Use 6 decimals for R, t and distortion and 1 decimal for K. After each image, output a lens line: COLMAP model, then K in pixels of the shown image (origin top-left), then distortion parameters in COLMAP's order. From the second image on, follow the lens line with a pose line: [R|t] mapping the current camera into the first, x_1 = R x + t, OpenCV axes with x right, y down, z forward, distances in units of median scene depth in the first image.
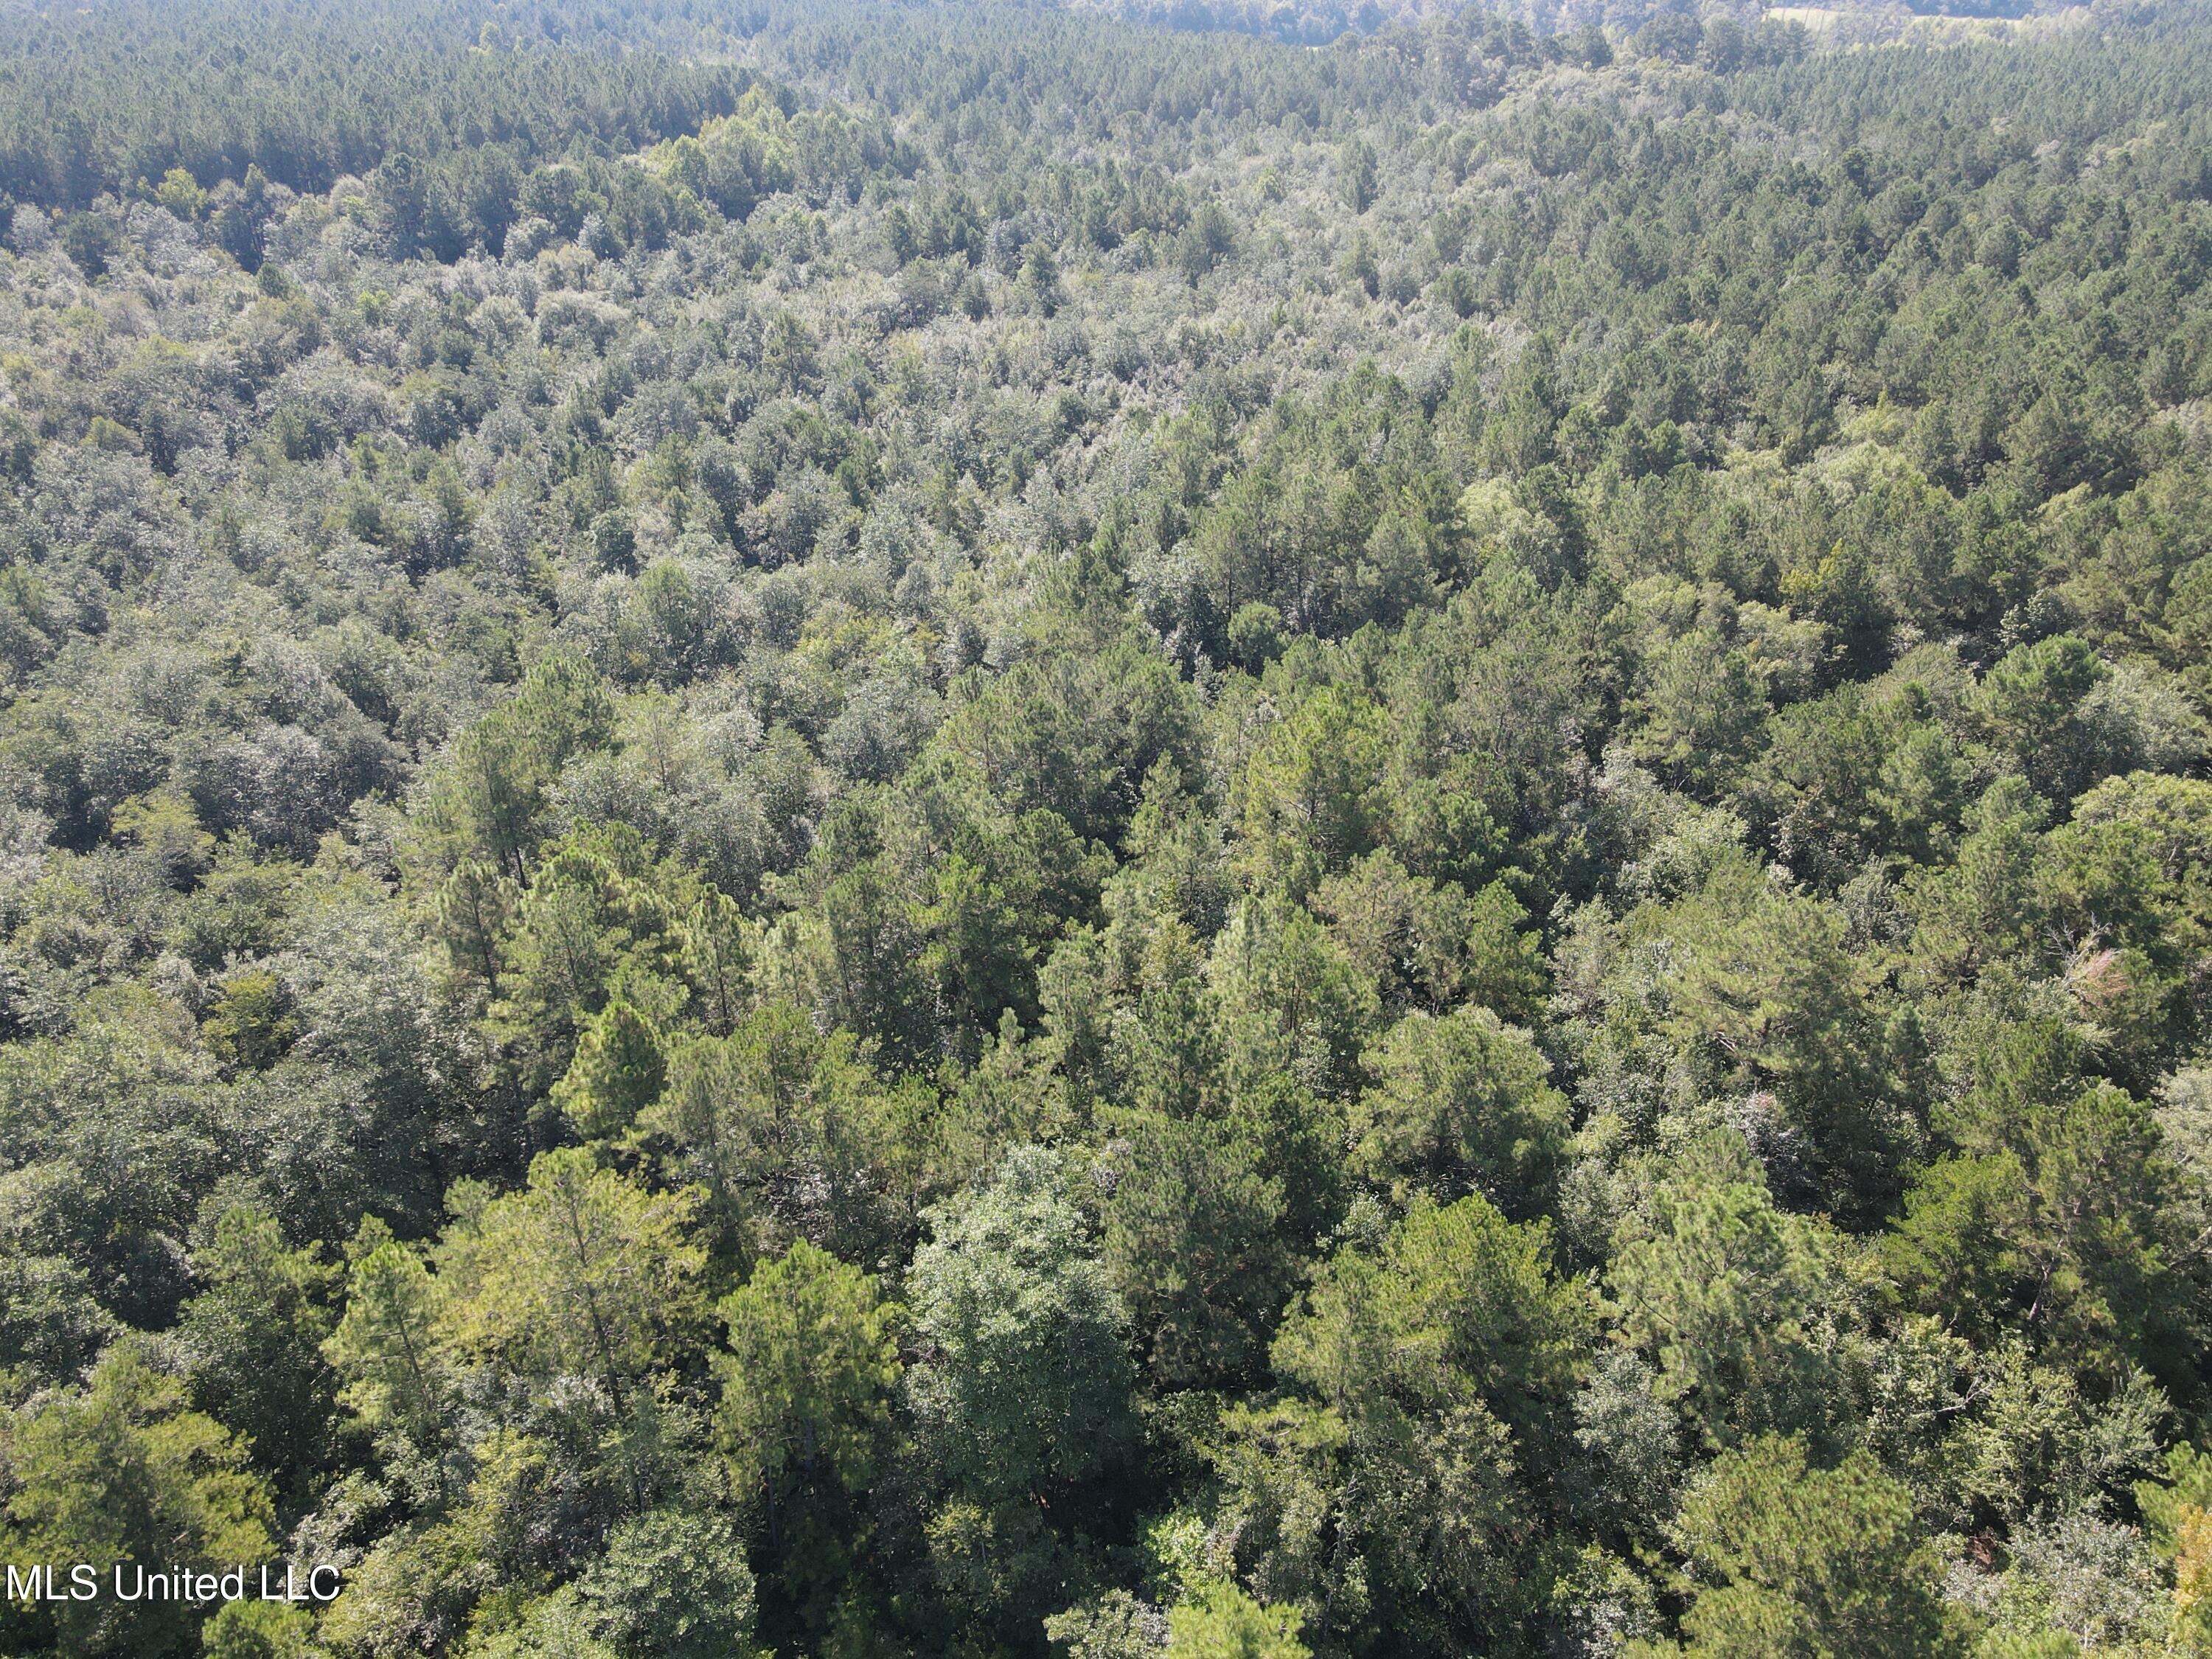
lens RADIAL K [[1542.6, 0, 1114.5], [0, 1542.6, 732.5], [0, 0, 1]] dist [0.000063, 0.037545]
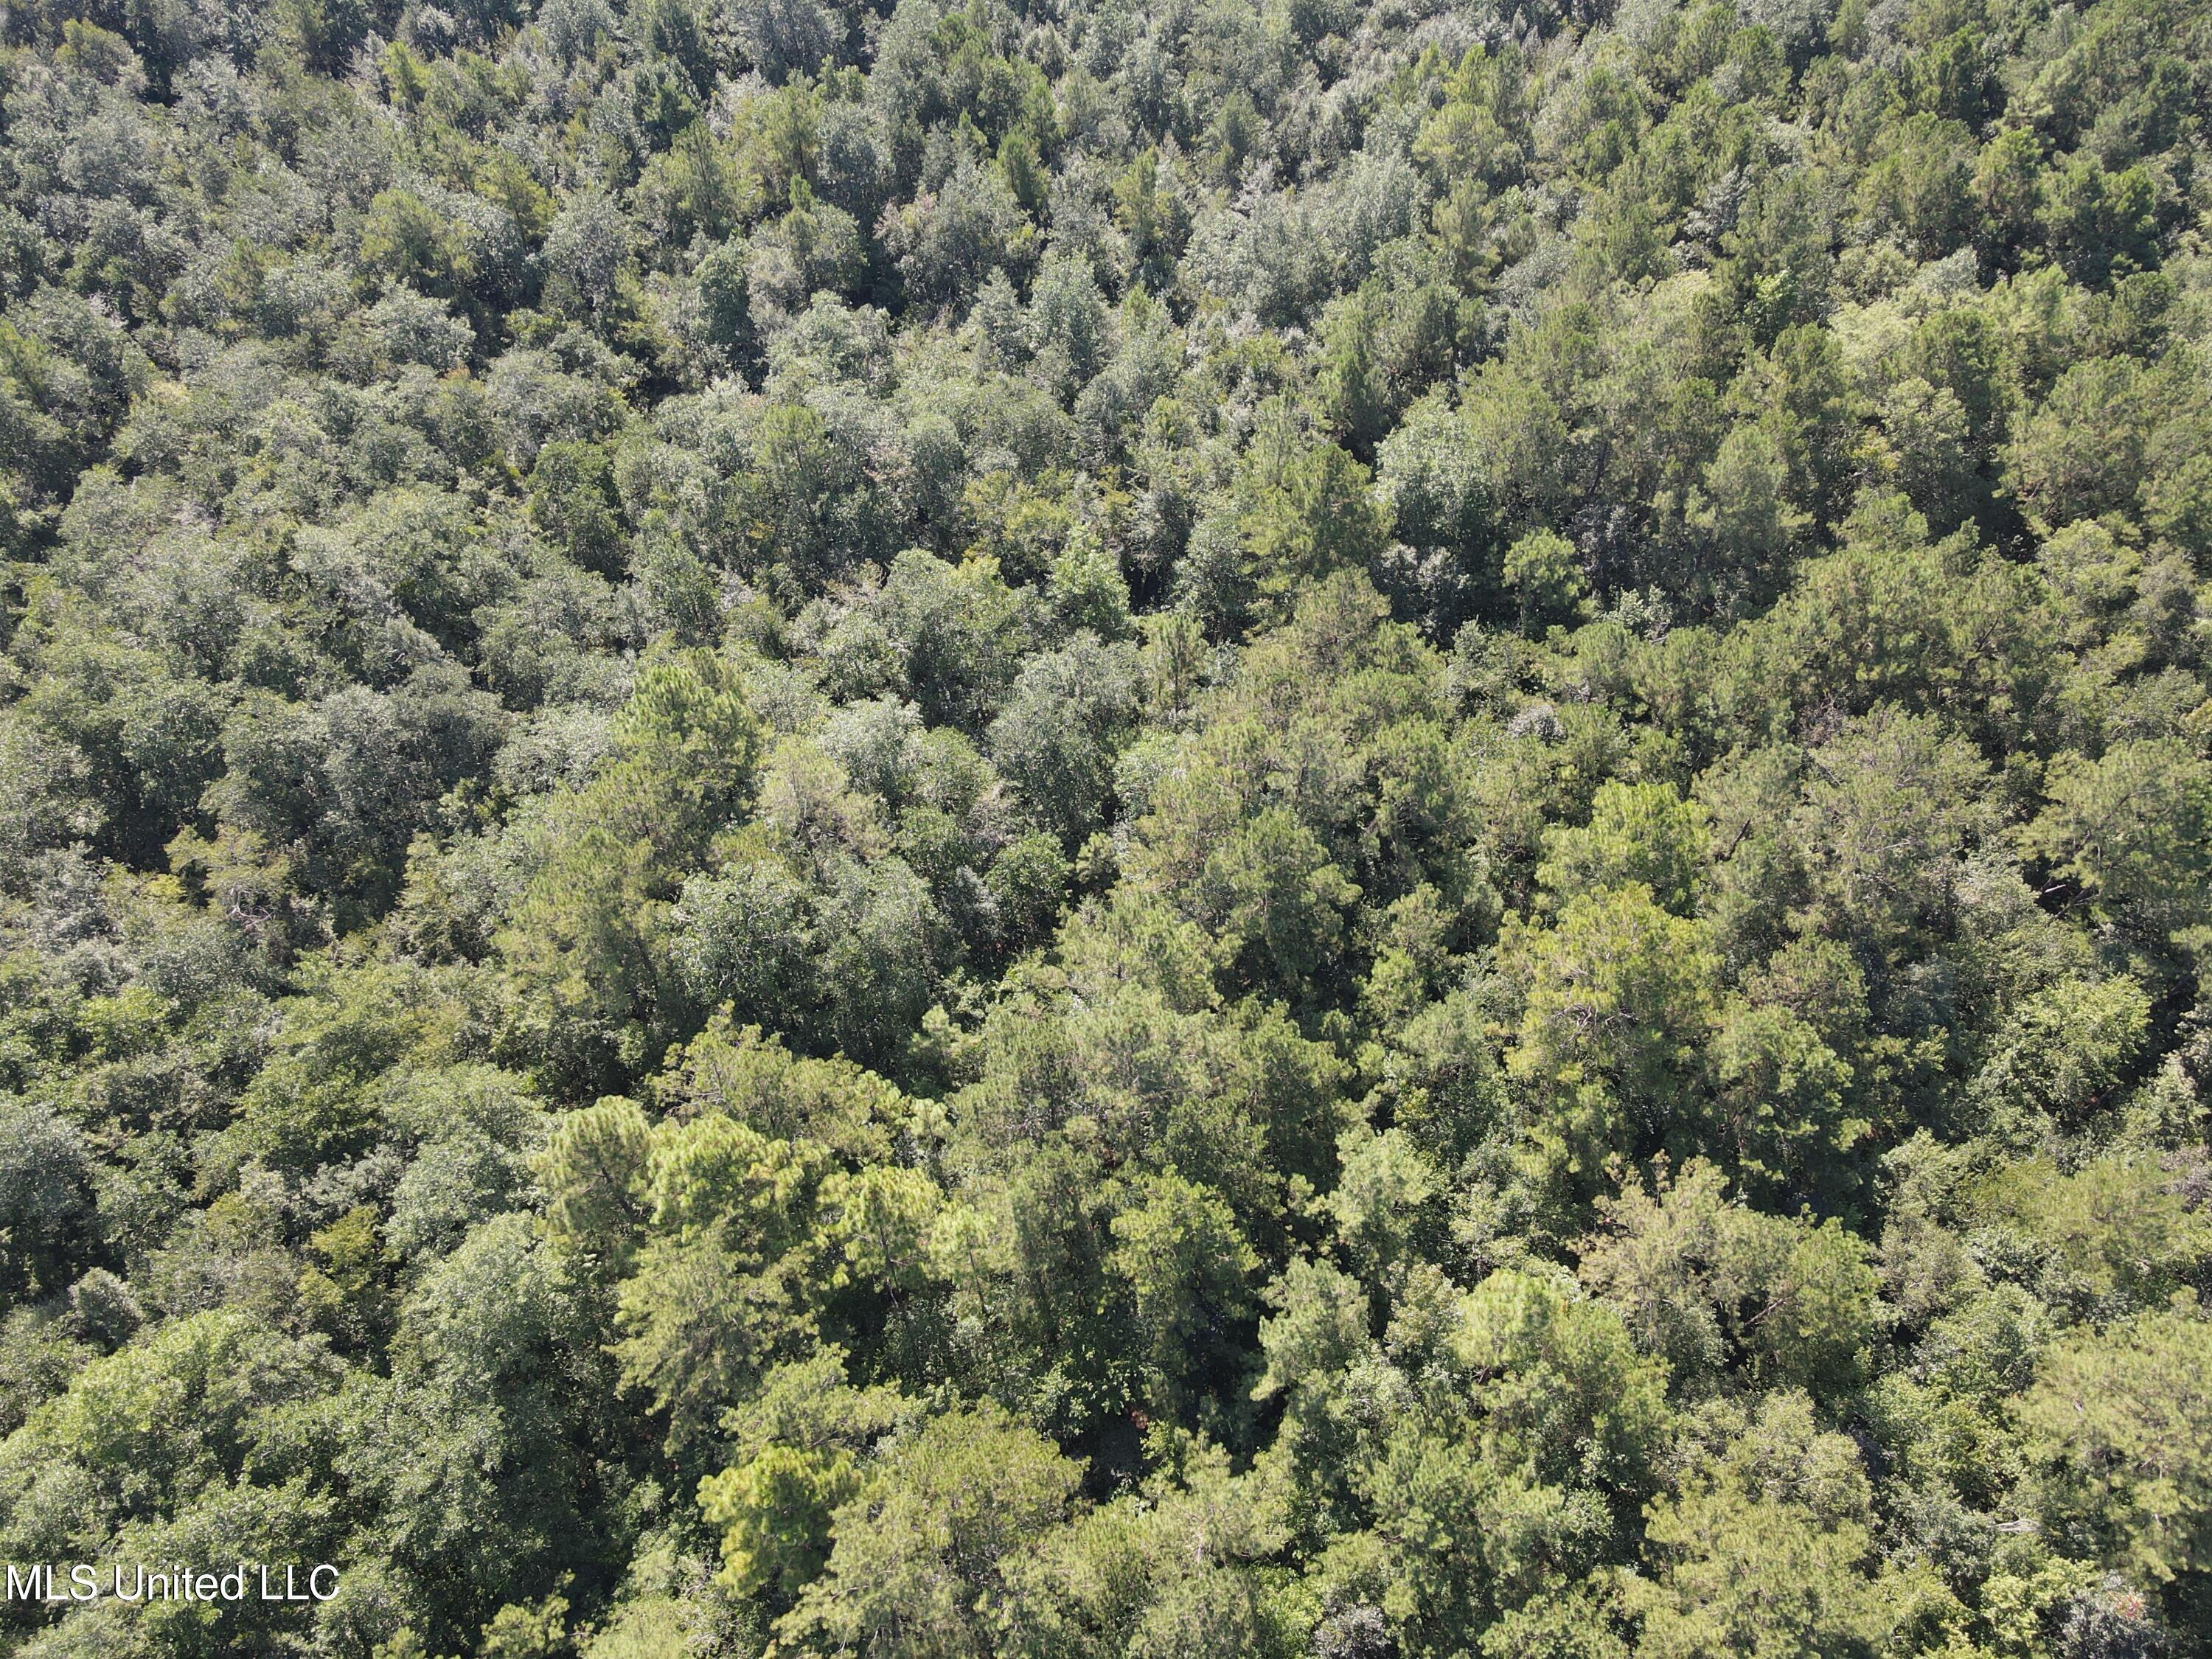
lens RADIAL K [[1542.6, 0, 1114.5], [0, 1542.6, 732.5], [0, 0, 1]] dist [0.000063, 0.037545]
pose [[0.994248, 0.093736, -0.051812, -0.122089], [-0.062799, 0.902096, 0.426941, -0.513264], [0.086759, -0.421231, 0.902794, 0.400560]]
